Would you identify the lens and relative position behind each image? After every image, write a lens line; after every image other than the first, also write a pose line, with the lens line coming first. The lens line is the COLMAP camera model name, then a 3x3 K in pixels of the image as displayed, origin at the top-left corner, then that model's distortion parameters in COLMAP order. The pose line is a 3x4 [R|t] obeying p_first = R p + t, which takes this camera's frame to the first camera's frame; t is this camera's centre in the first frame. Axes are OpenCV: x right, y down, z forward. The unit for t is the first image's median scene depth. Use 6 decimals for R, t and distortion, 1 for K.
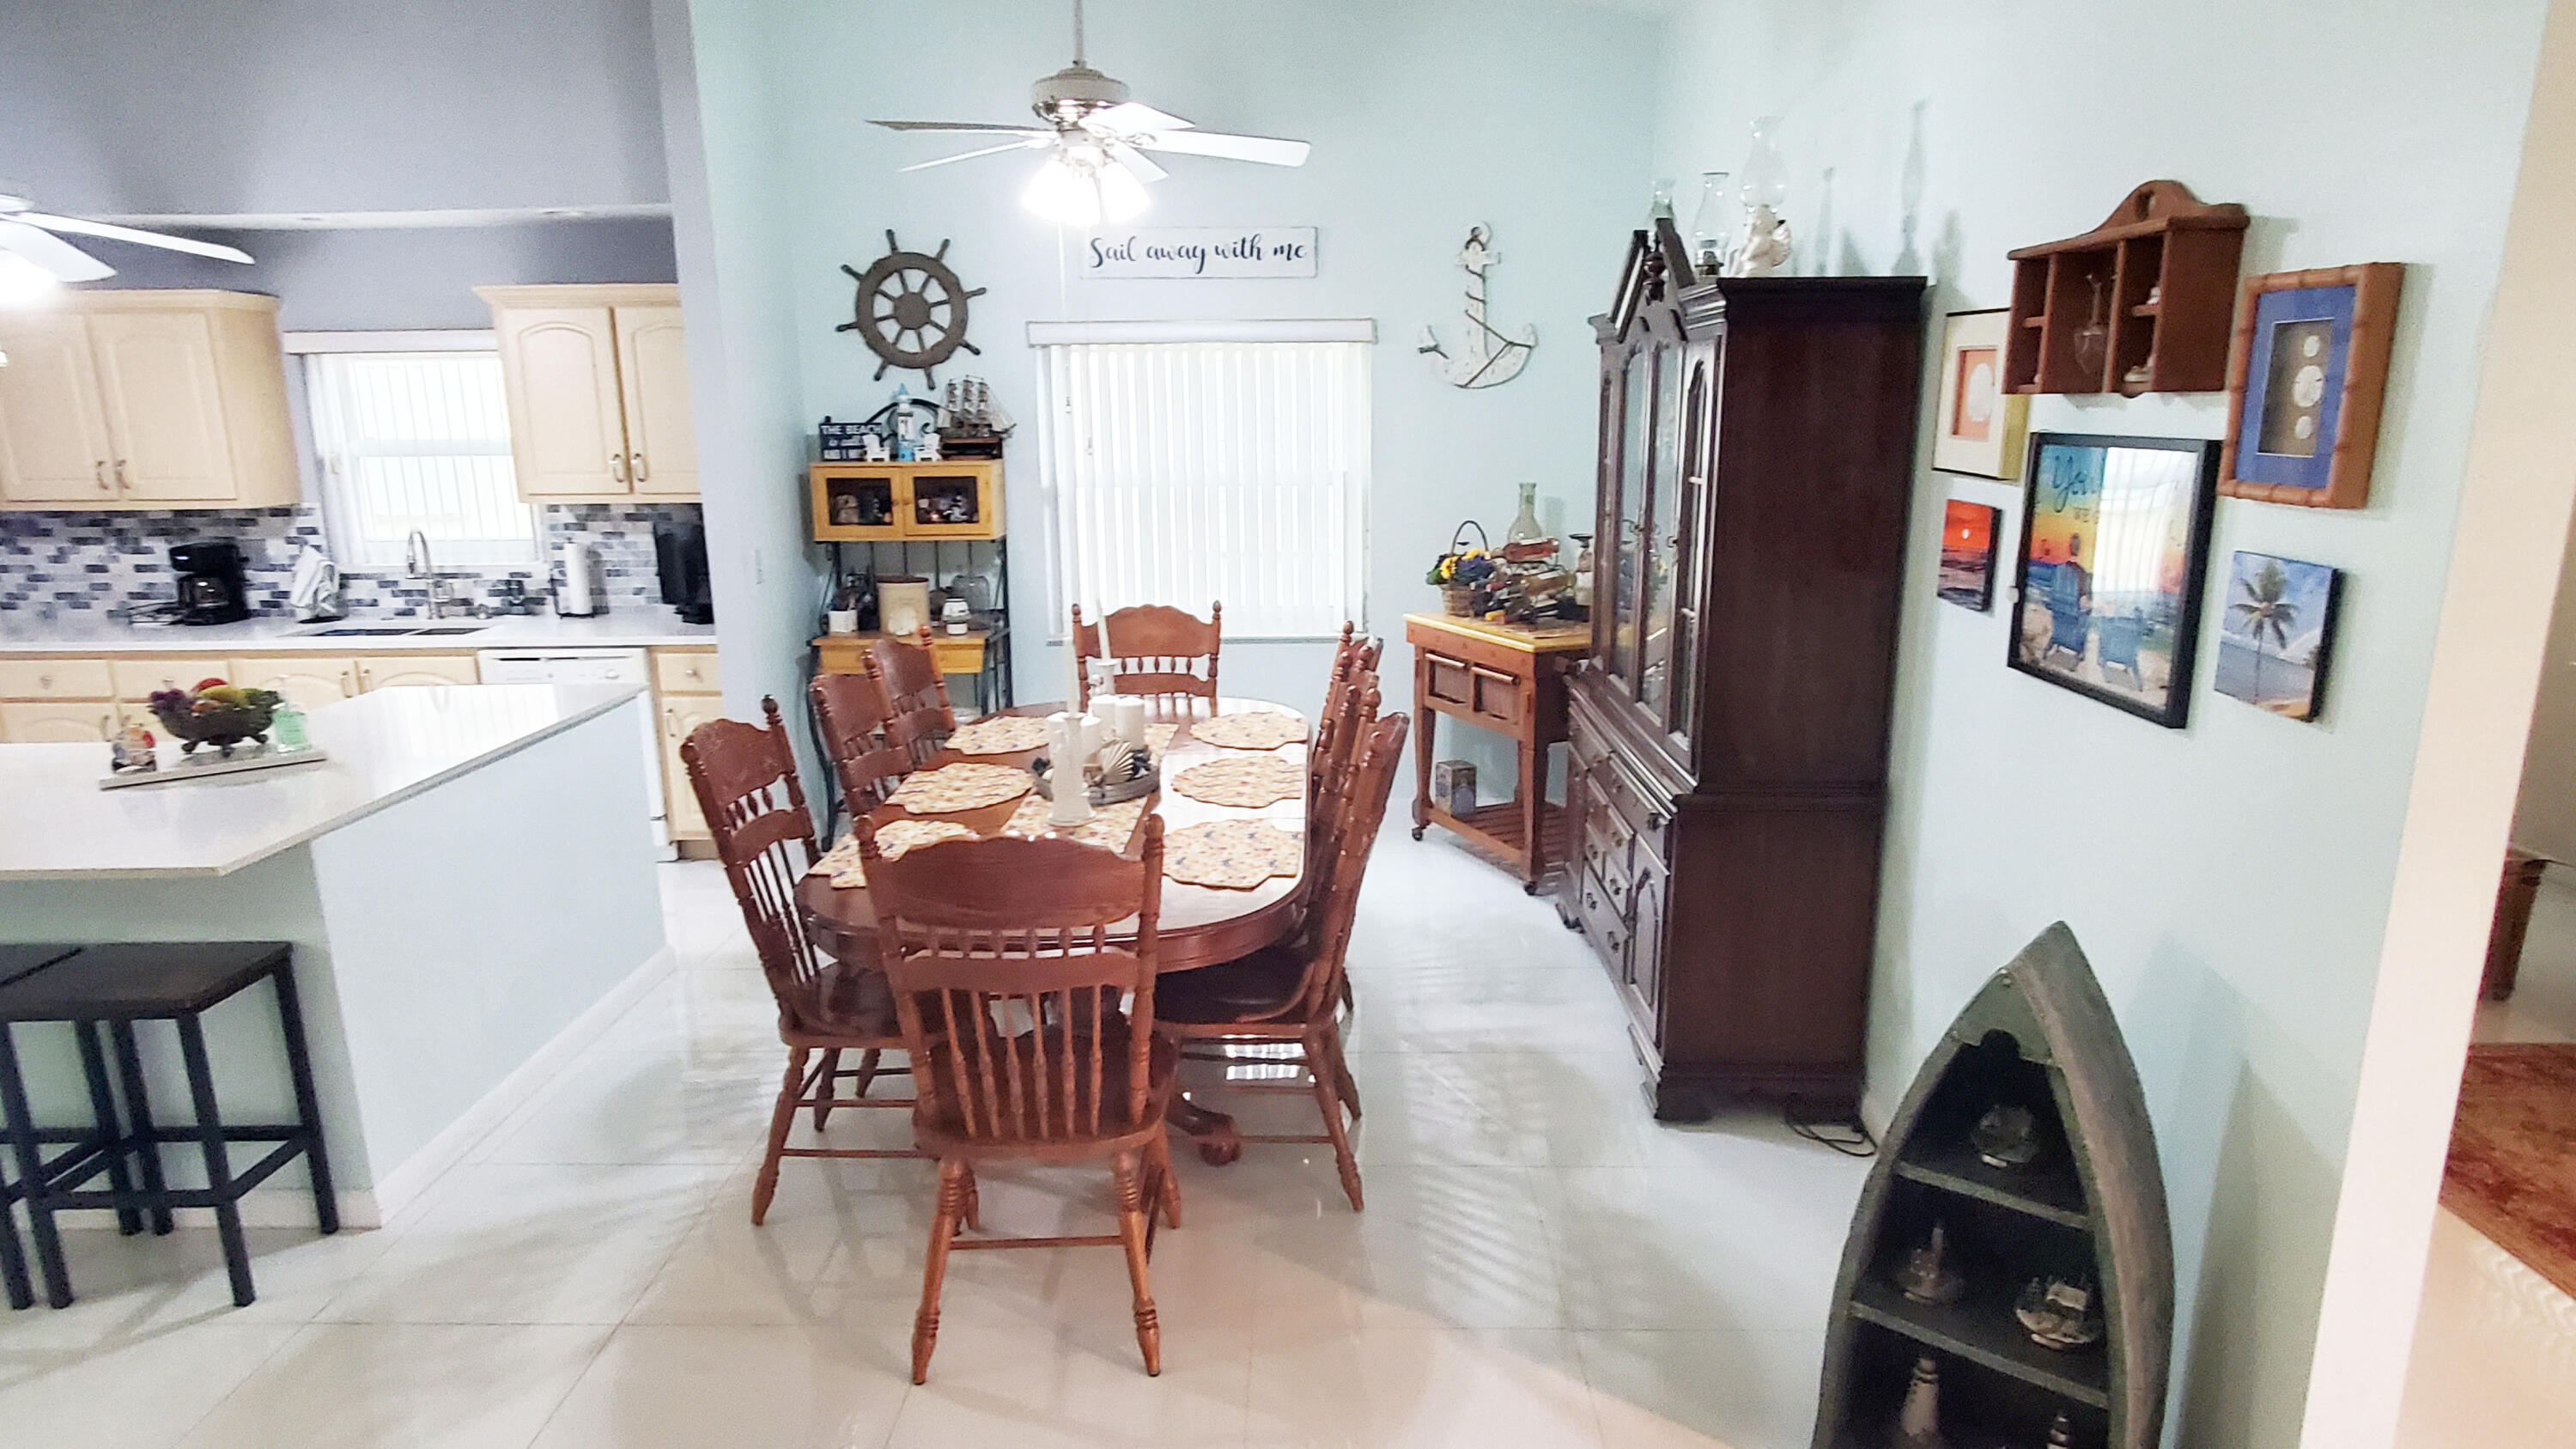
lens RADIAL K [[1461.0, 0, 1284.6], [0, 1461.0, 738.0], [0, 0, 1]] dist [-0.002853, 0.004843]
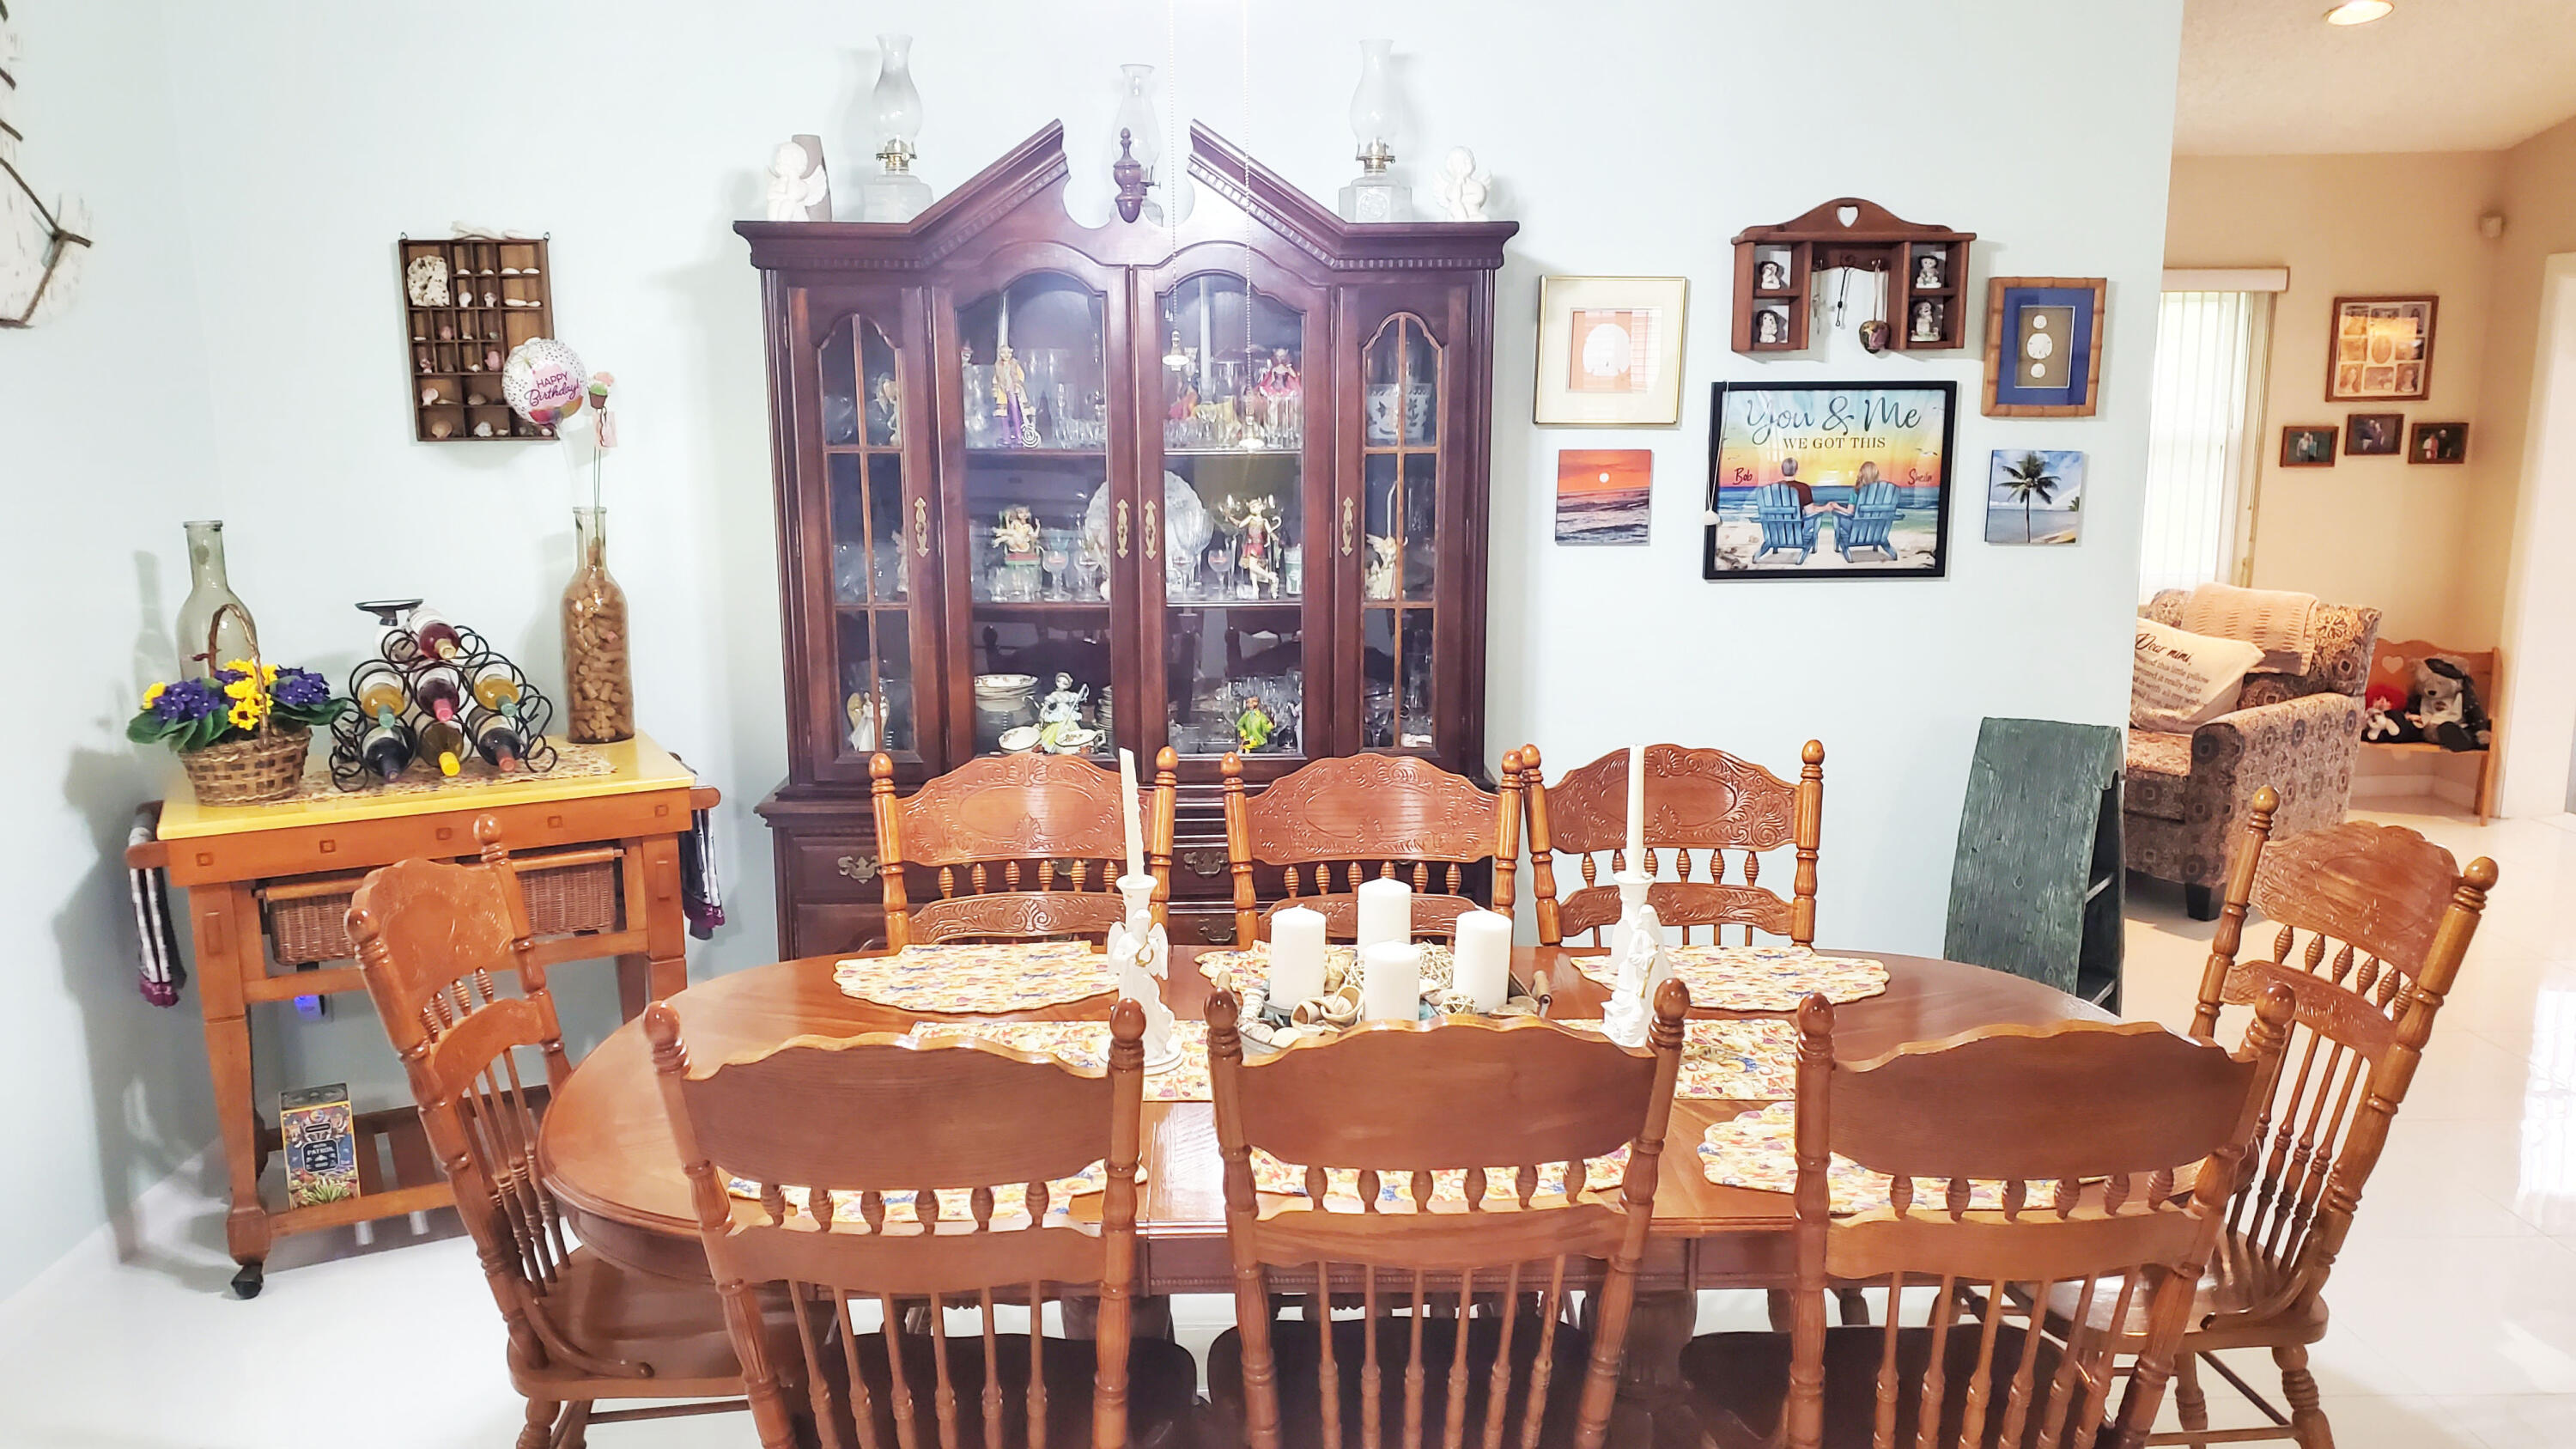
lens RADIAL K [[1974.4, 0, 1287.6], [0, 1974.4, 776.3], [0, 0, 1]] dist [0.073990, -0.140022]
pose [[-0.044835, -0.190576, 0.980648, -0.567194], [0.229567, 0.953399, 0.195777, -0.148517], [-0.972260, 0.233902, 0.001004, 0.697522]]
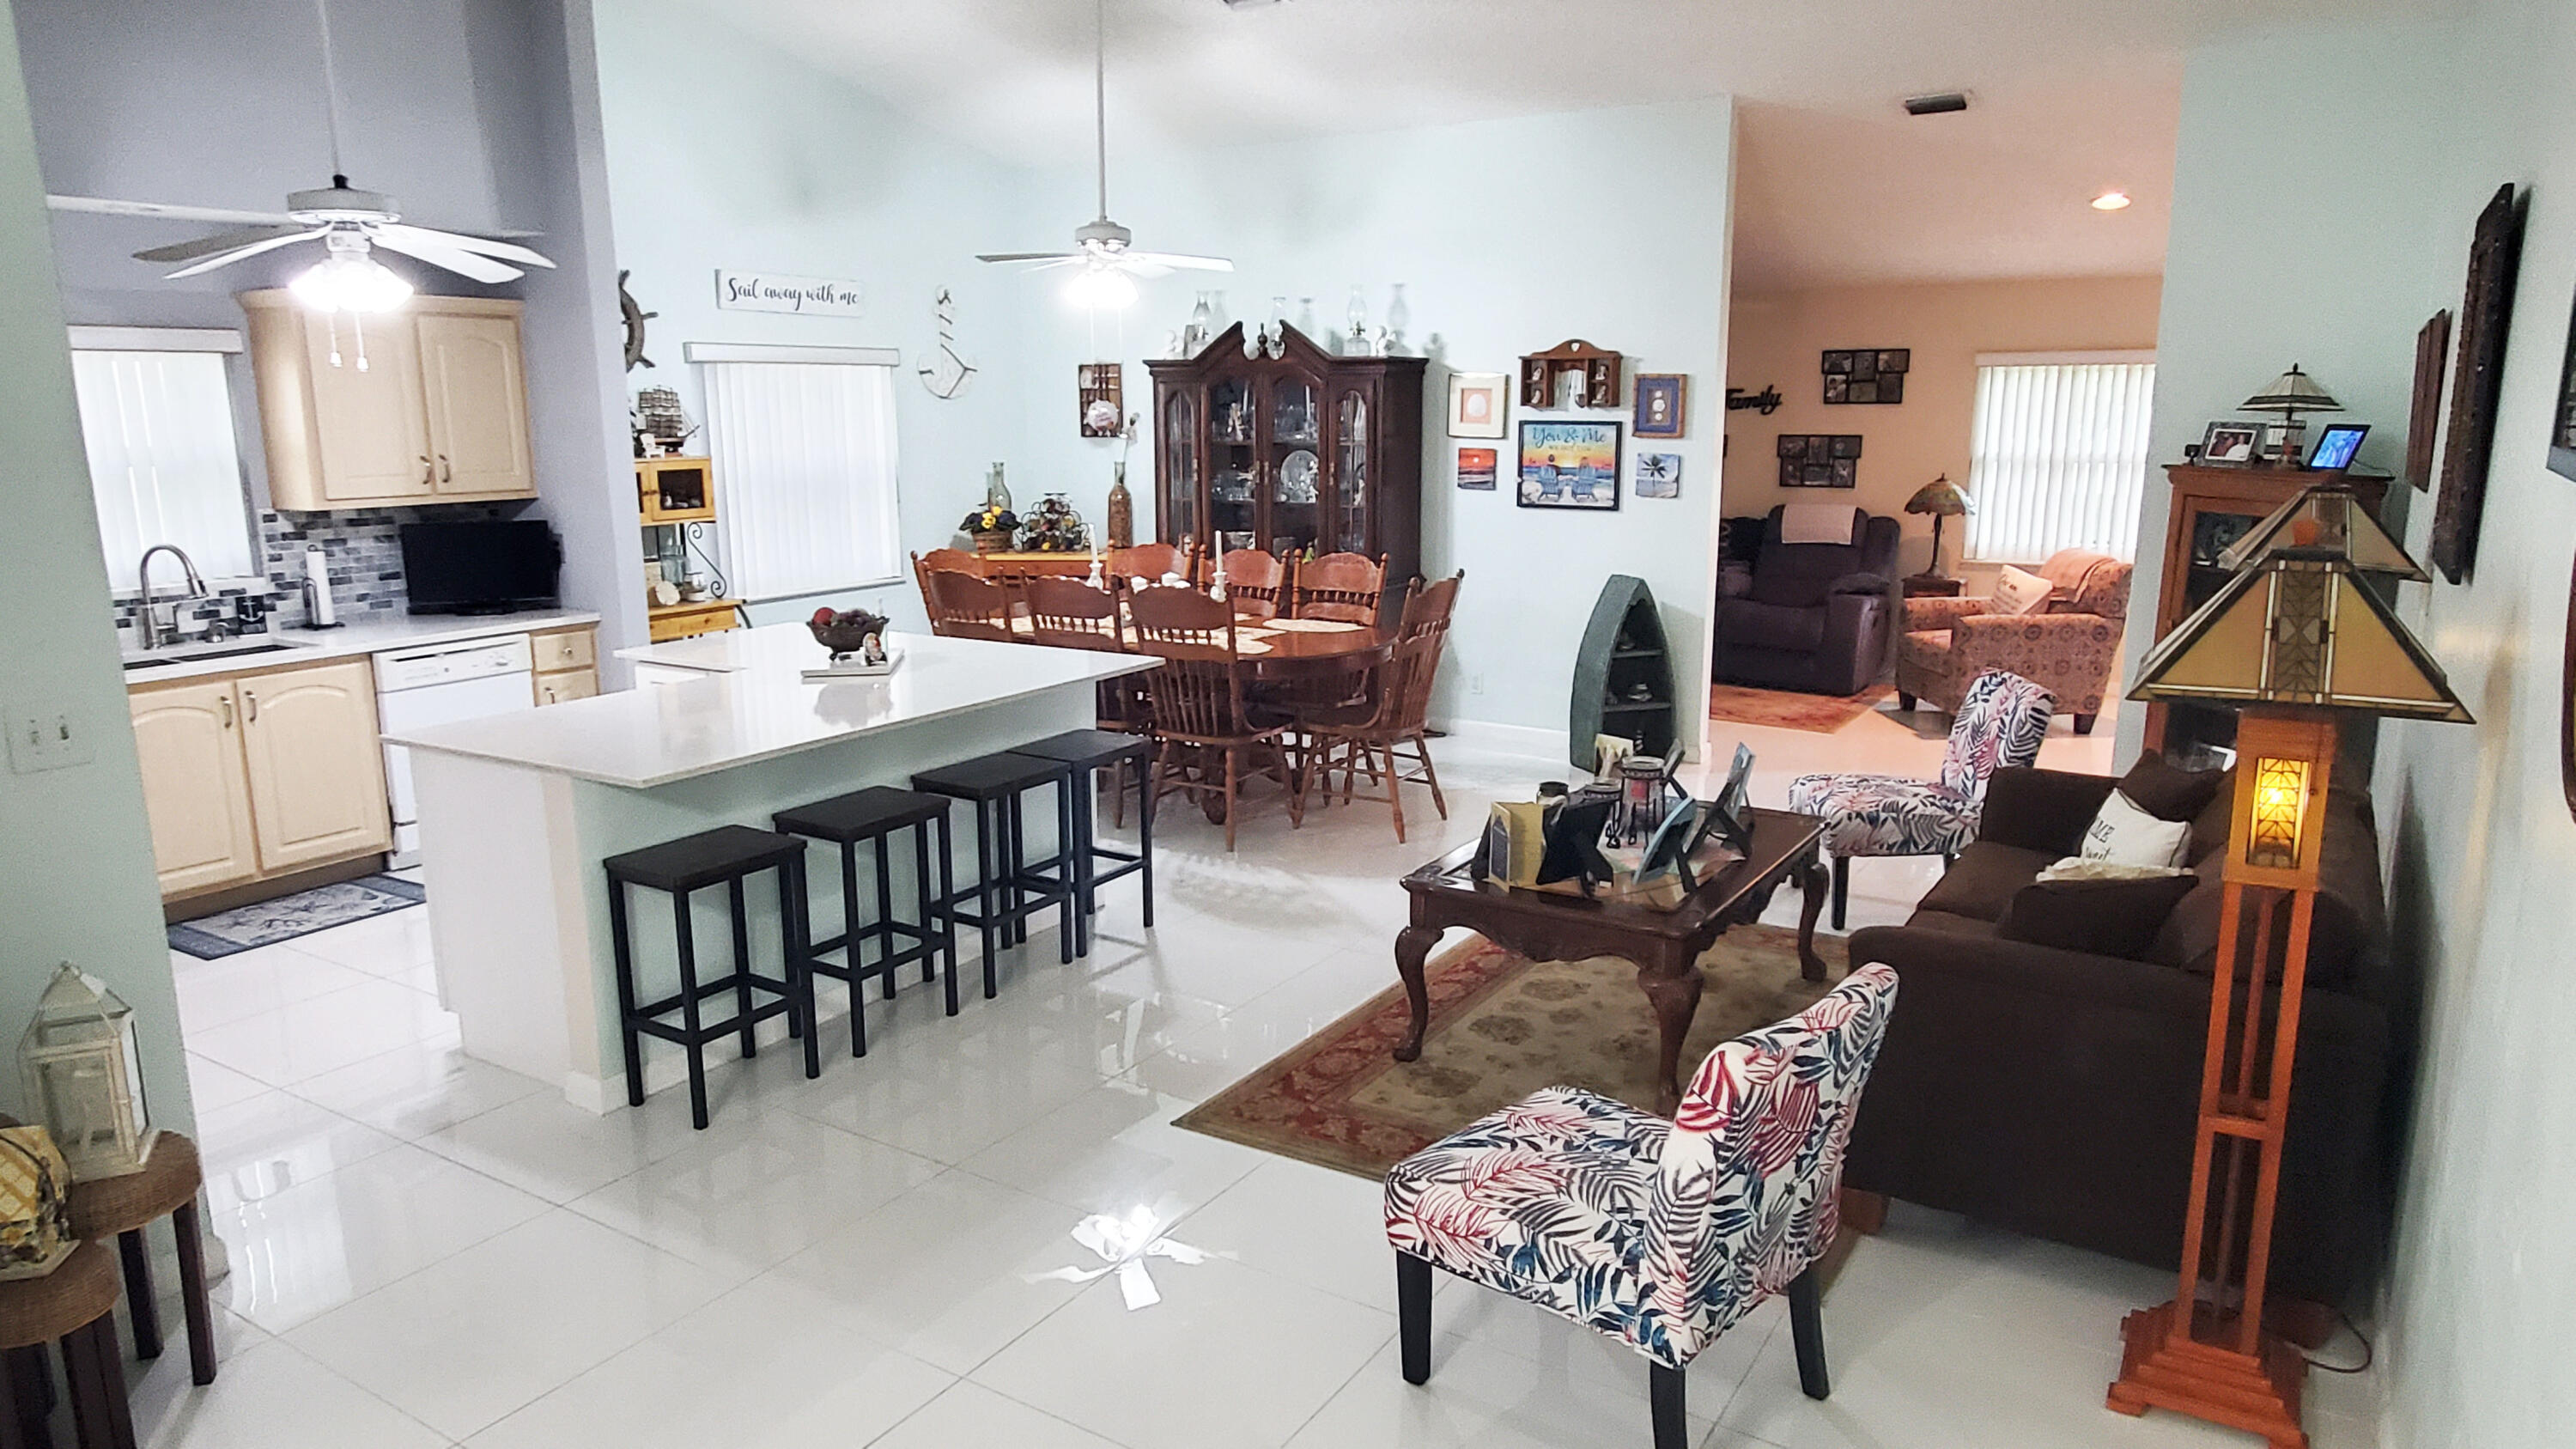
lens RADIAL K [[1611.9, 0, 1284.6], [0, 1611.9, 742.0], [0, 0, 1]] dist [-0.003173, 0.000738]
pose [[0.522143, -0.169975, 0.835748, -1.165473], [0.189228, 0.978603, 0.080807, 0.027467], [-0.831601, 0.115954, 0.543134, -0.106832]]
